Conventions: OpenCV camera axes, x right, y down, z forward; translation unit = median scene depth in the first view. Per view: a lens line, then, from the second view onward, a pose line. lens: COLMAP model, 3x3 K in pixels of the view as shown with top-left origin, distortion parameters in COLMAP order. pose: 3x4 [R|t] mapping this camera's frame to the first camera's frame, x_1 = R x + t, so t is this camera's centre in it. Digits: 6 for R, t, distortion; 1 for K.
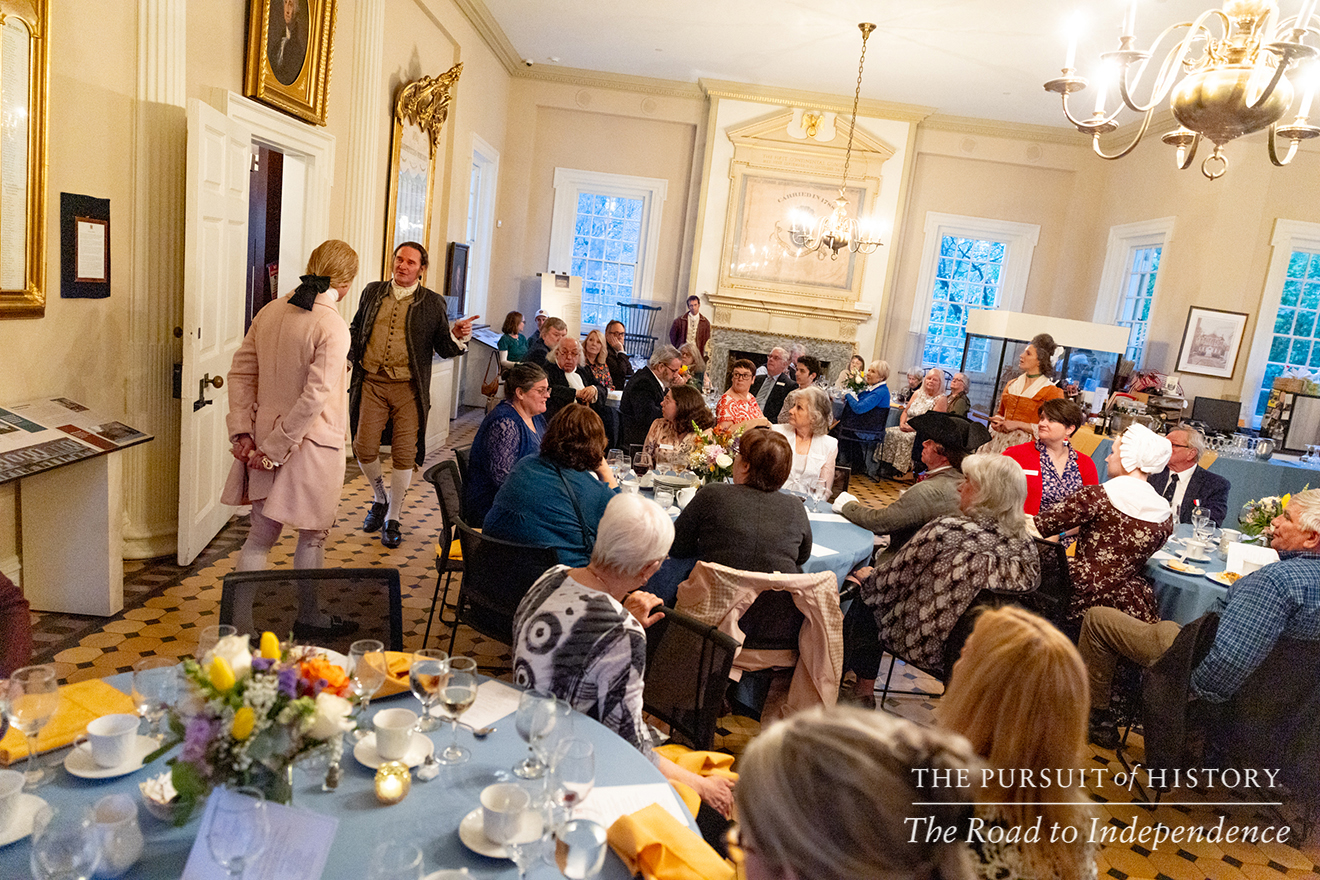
lens RADIAL K [[898.5, 0, 687.0], [0, 898.5, 444.7], [0, 0, 1]] dist [0.004264, -0.000478]
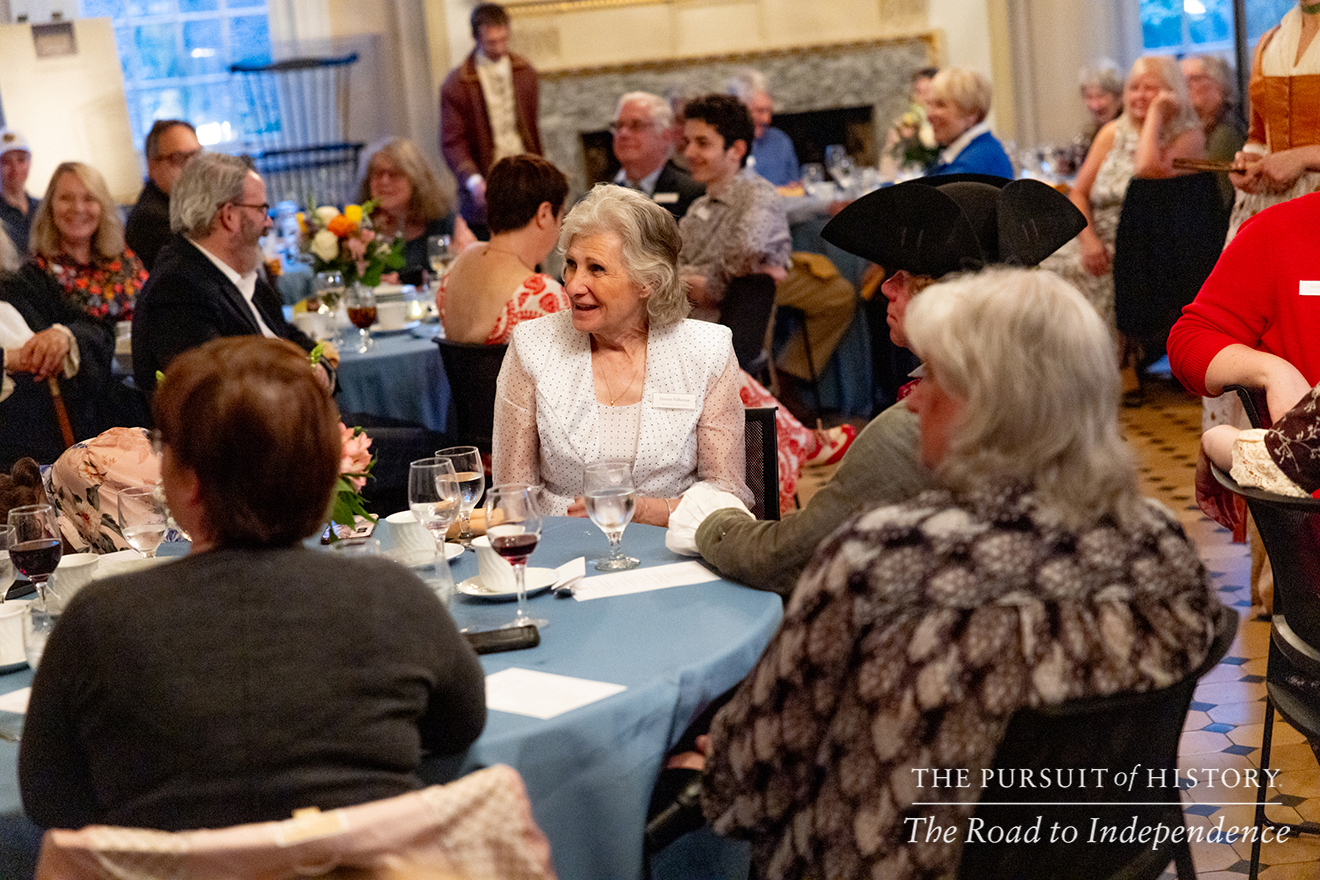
lens RADIAL K [[2490.4, 0, 657.2], [0, 2490.4, 521.1], [0, 0, 1]] dist [-0.034019, 1.030882]
pose [[0.976460, -0.215214, -0.014444, 0.072432], [0.215622, 0.975704, 0.038840, 0.011306], [0.005734, -0.041040, 0.999141, 0.049355]]
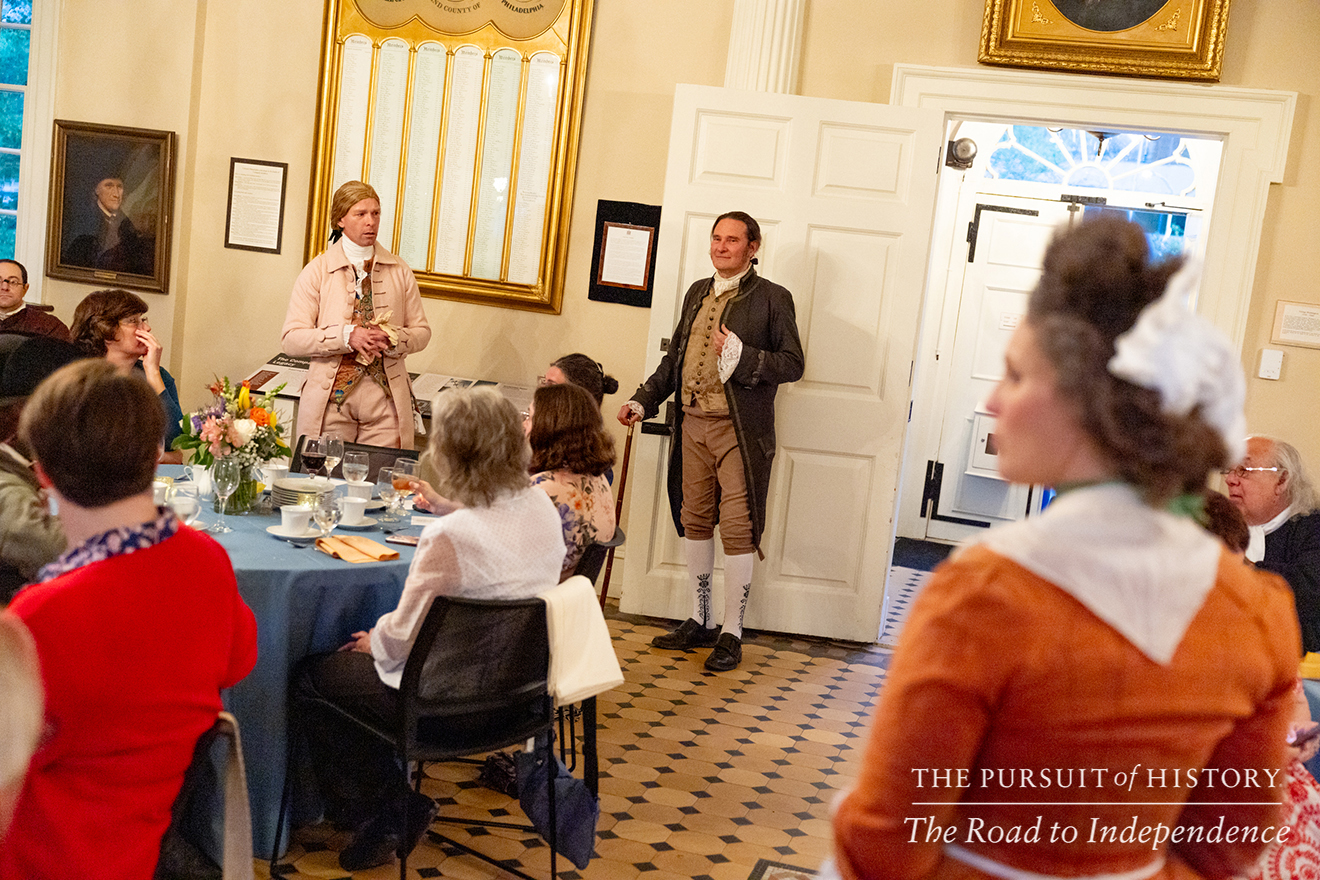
lens RADIAL K [[1643.0, 0, 660.0], [0, 1643.0, 440.0], [0, 0, 1]] dist [-0.018712, -0.007249]
pose [[-0.270364, -0.029363, -0.962310, 0.422256], [-0.300067, 0.952317, 0.055246, -0.053966], [0.914802, 0.303694, -0.266283, 0.631370]]
